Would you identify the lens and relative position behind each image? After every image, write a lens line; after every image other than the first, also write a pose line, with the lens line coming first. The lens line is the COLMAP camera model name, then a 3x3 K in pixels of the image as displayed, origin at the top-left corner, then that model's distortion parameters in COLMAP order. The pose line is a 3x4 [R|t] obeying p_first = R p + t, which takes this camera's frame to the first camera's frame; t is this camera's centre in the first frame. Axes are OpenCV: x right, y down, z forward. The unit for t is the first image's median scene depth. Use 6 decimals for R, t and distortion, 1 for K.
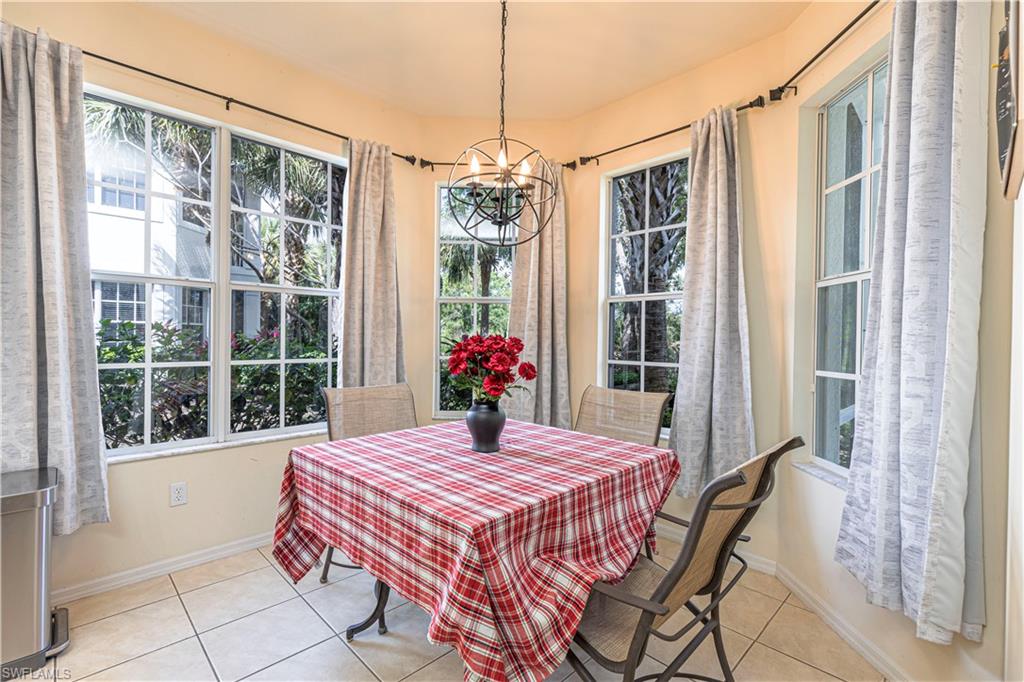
lens RADIAL K [[453.0, 0, 516.9], [0, 453.0, 343.3], [0, 0, 1]] dist [-0.003292, 0.000012]
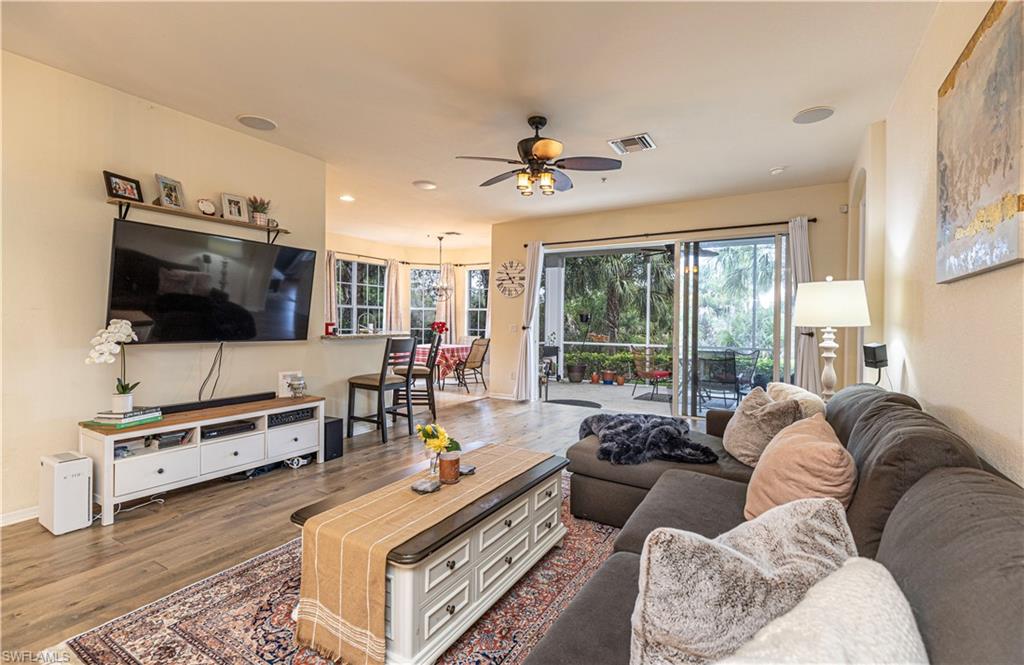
lens RADIAL K [[487.2, 0, 514.5], [0, 487.2, 326.9], [0, 0, 1]] dist [0.001451, 0.000138]
pose [[0.975390, -0.007491, 0.220357, -0.381244], [0.006216, 0.999960, 0.006477, 0.006207], [-0.220397, -0.004948, 0.975398, -3.829365]]
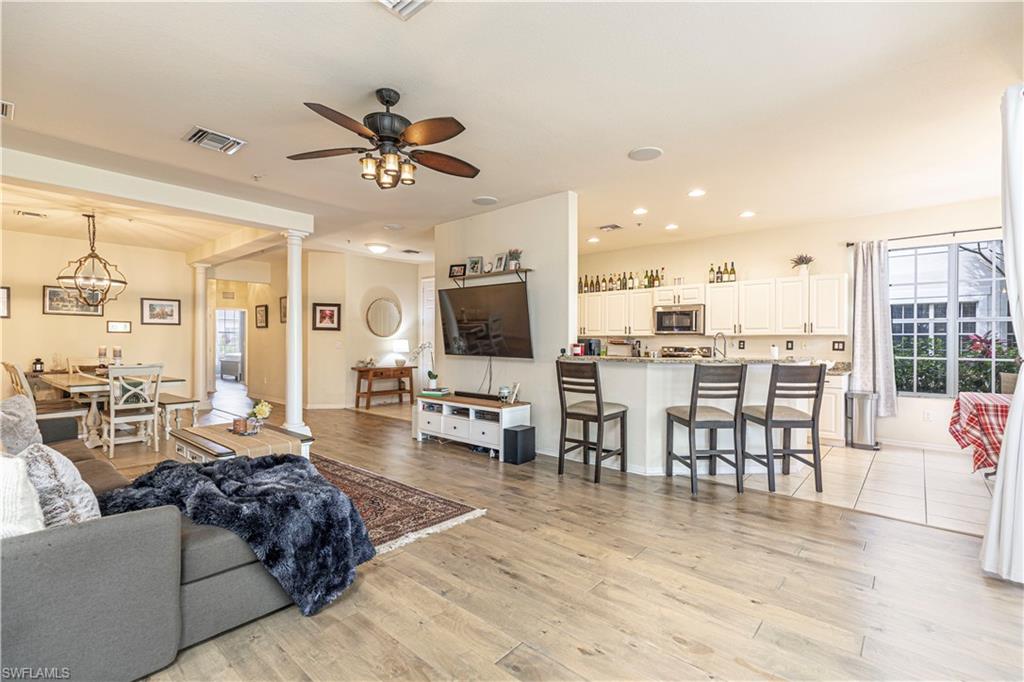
lens RADIAL K [[453.0, 0, 519.1], [0, 453.0, 341.7], [0, 0, 1]] dist [-0.003292, 0.000012]
pose [[0.053710, -0.012683, -0.998476, 1.754219], [-0.010724, 0.999854, -0.013277, 0.019400], [0.998499, 0.011420, 0.053566, -1.459225]]
